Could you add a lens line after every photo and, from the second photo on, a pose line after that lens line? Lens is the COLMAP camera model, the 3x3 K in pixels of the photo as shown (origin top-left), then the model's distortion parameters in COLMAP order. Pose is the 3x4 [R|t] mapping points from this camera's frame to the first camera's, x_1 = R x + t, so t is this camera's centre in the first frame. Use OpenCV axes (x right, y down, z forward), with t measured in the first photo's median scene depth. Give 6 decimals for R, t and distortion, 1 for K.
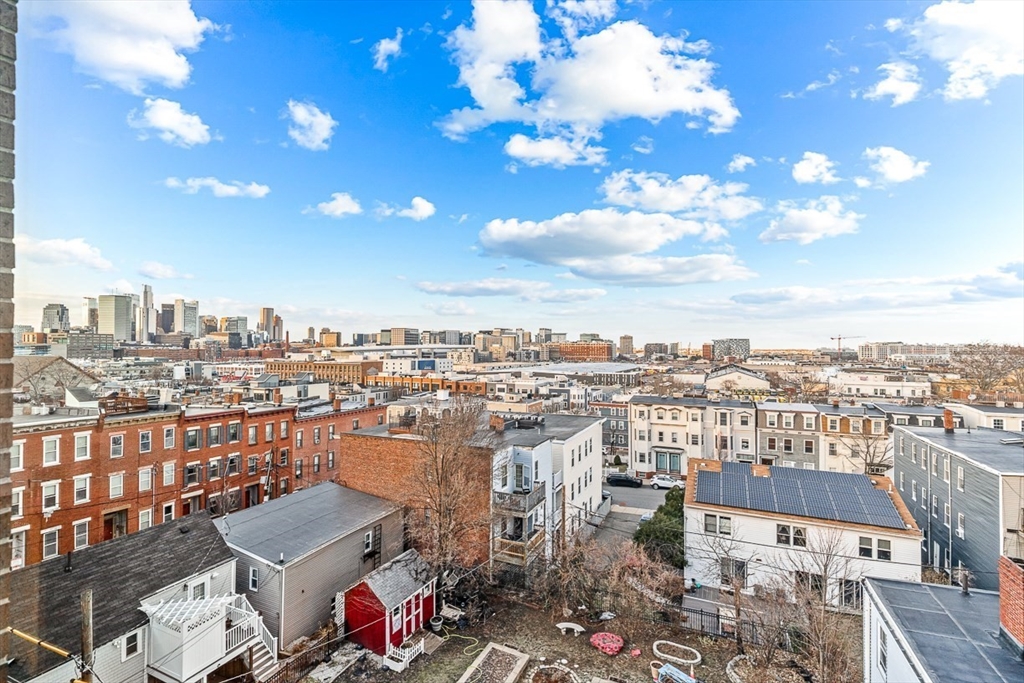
lens RADIAL K [[462.8, 0, 505.8], [0, 462.8, 341.0], [0, 0, 1]] dist [-0.003862, 0.001913]
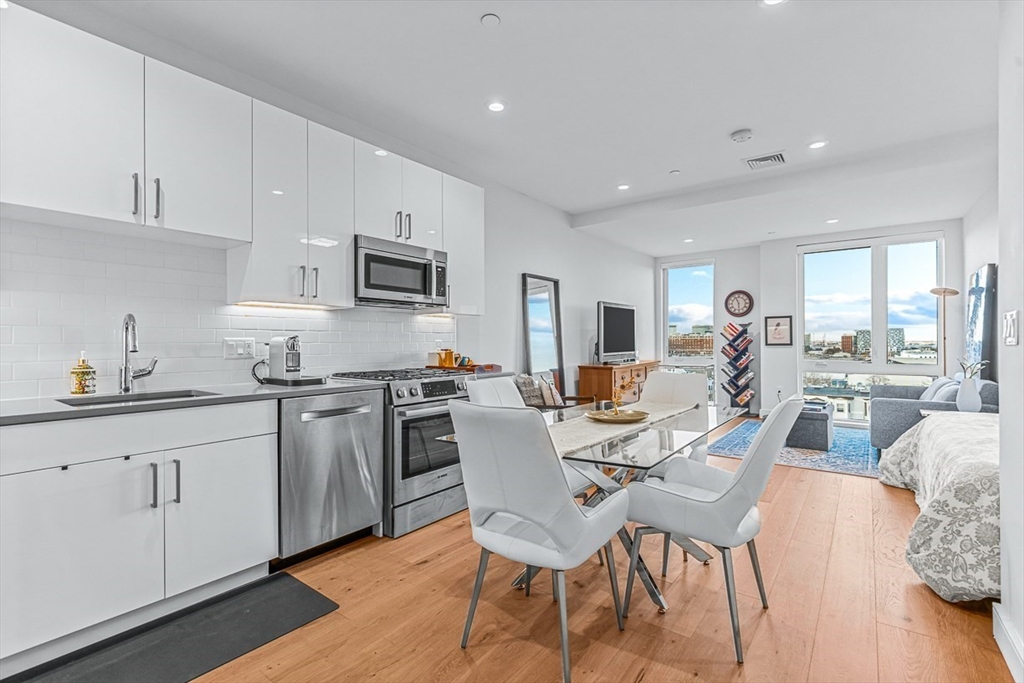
lens RADIAL K [[463.3, 0, 508.8], [0, 463.3, 339.9], [0, 0, 1]] dist [-0.002167, -0.000884]
pose [[0.975141, -0.010775, -0.221323, -0.050158], [0.013293, 0.999863, 0.009889, 0.005323], [0.221186, -0.012585, 0.975150, -0.089525]]
